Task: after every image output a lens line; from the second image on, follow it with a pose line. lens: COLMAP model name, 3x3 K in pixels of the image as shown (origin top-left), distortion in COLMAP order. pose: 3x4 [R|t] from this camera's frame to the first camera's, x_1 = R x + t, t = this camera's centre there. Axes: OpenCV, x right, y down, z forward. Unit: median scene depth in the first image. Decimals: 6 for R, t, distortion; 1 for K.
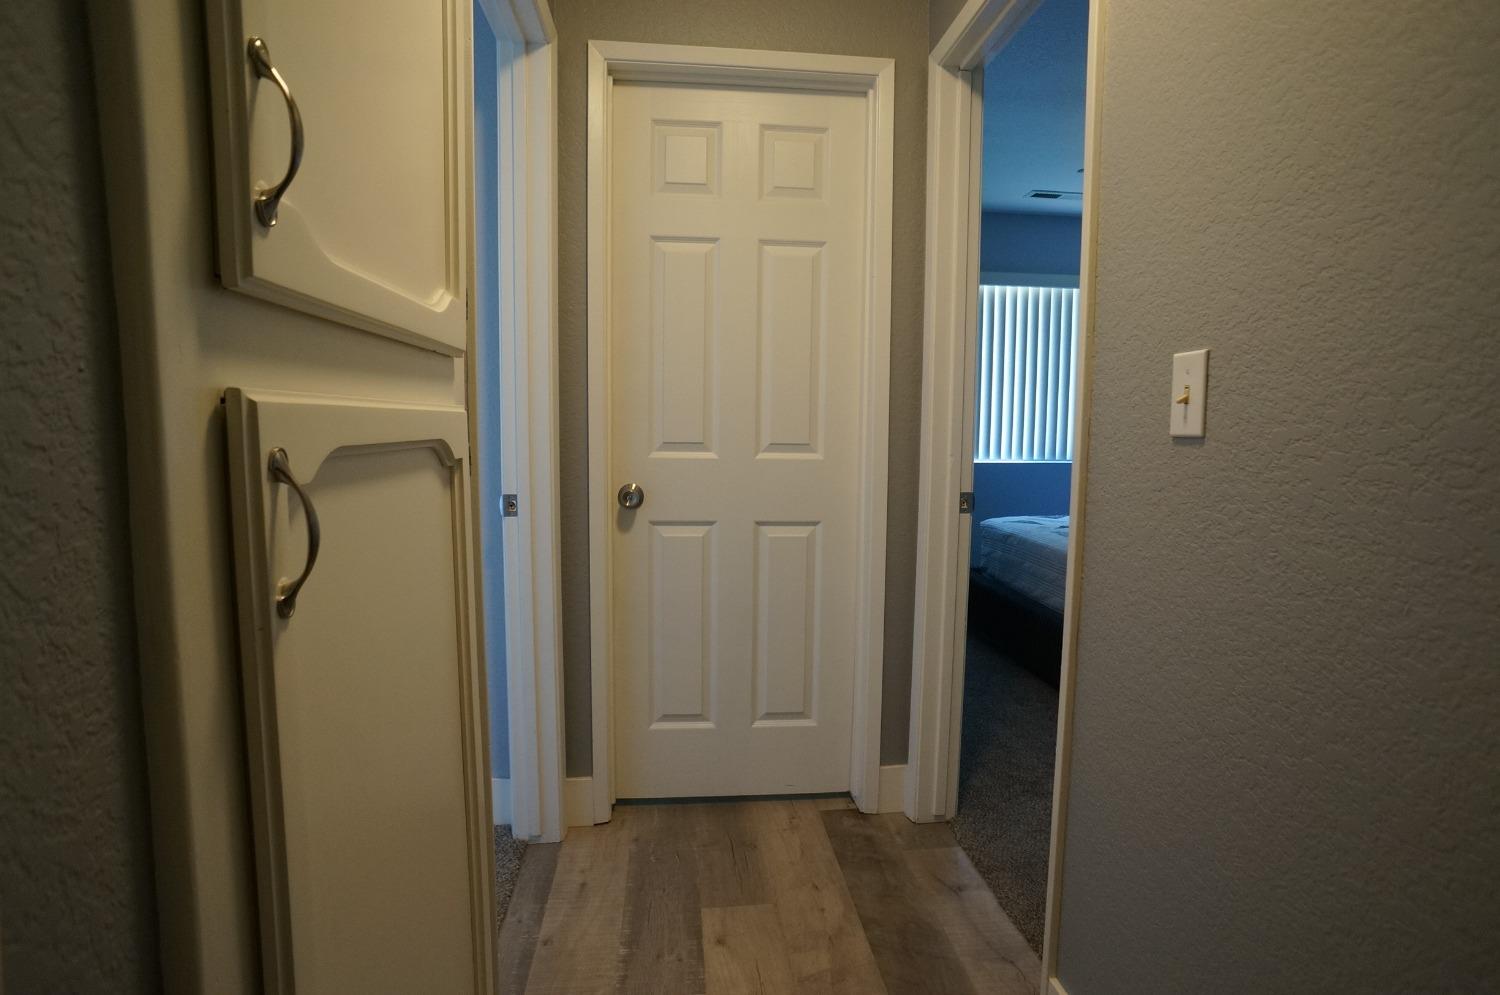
lens RADIAL K [[788.9, 0, 758.4], [0, 788.9, 497.8], [0, 0, 1]] dist [-0.077795, 0.050980]
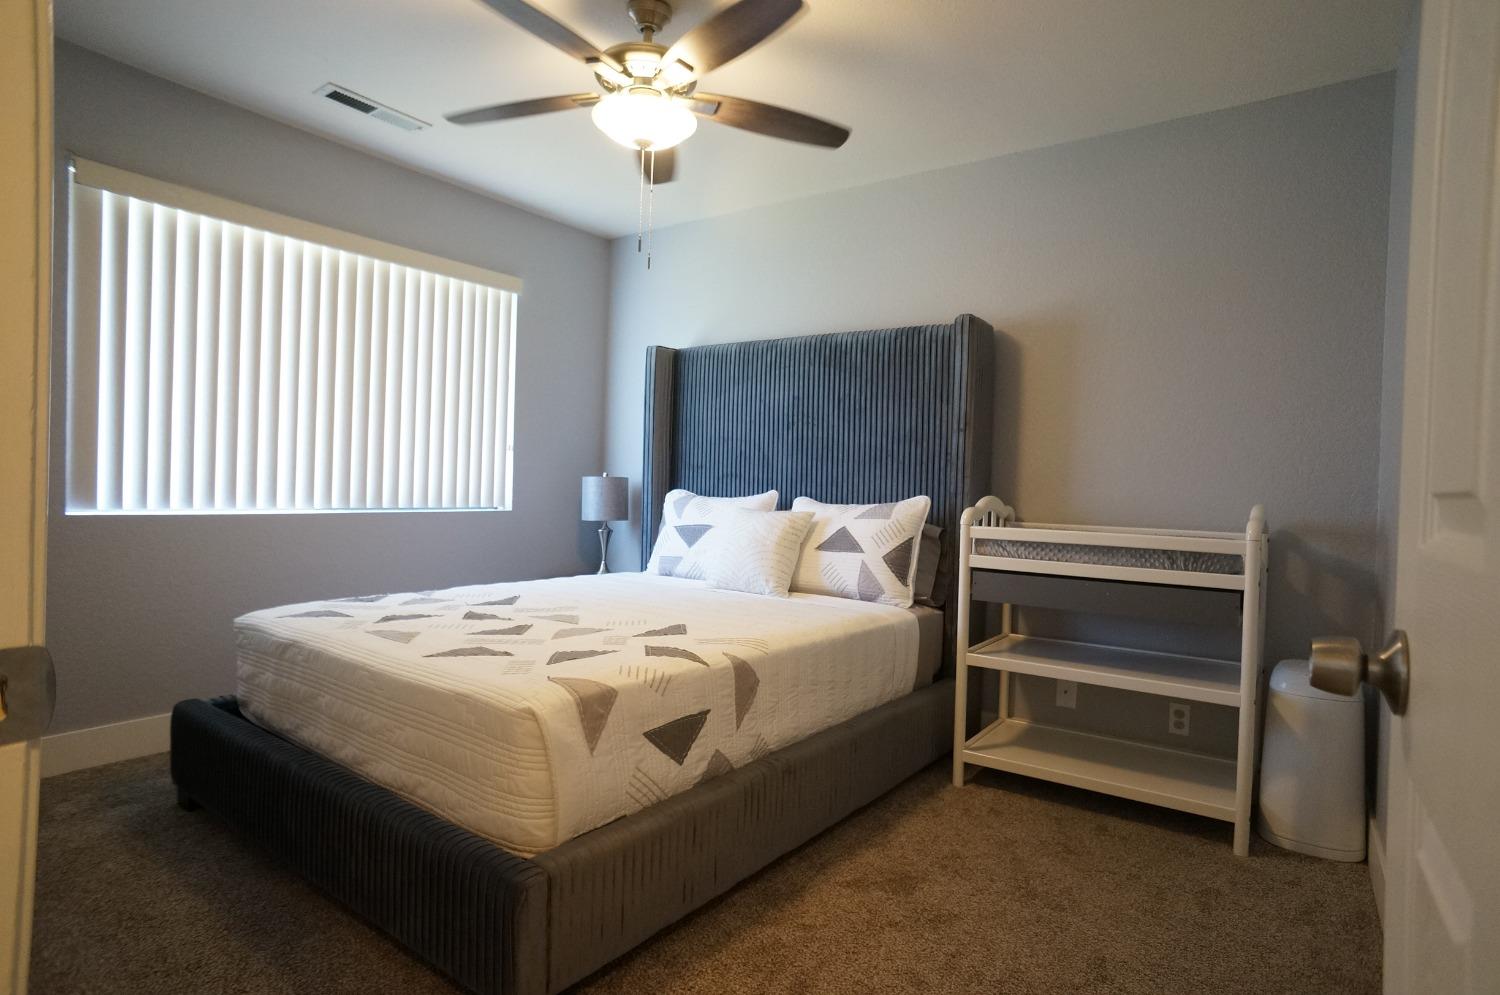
lens RADIAL K [[788.9, 0, 758.4], [0, 788.9, 497.8], [0, 0, 1]] dist [-0.077795, 0.050980]
pose [[0.666711, -0.000109, 0.745317, 0.122067], [0.046078, 0.998093, -0.041072, -0.015456], [-0.743891, 0.061725, 0.665444, 0.345379]]
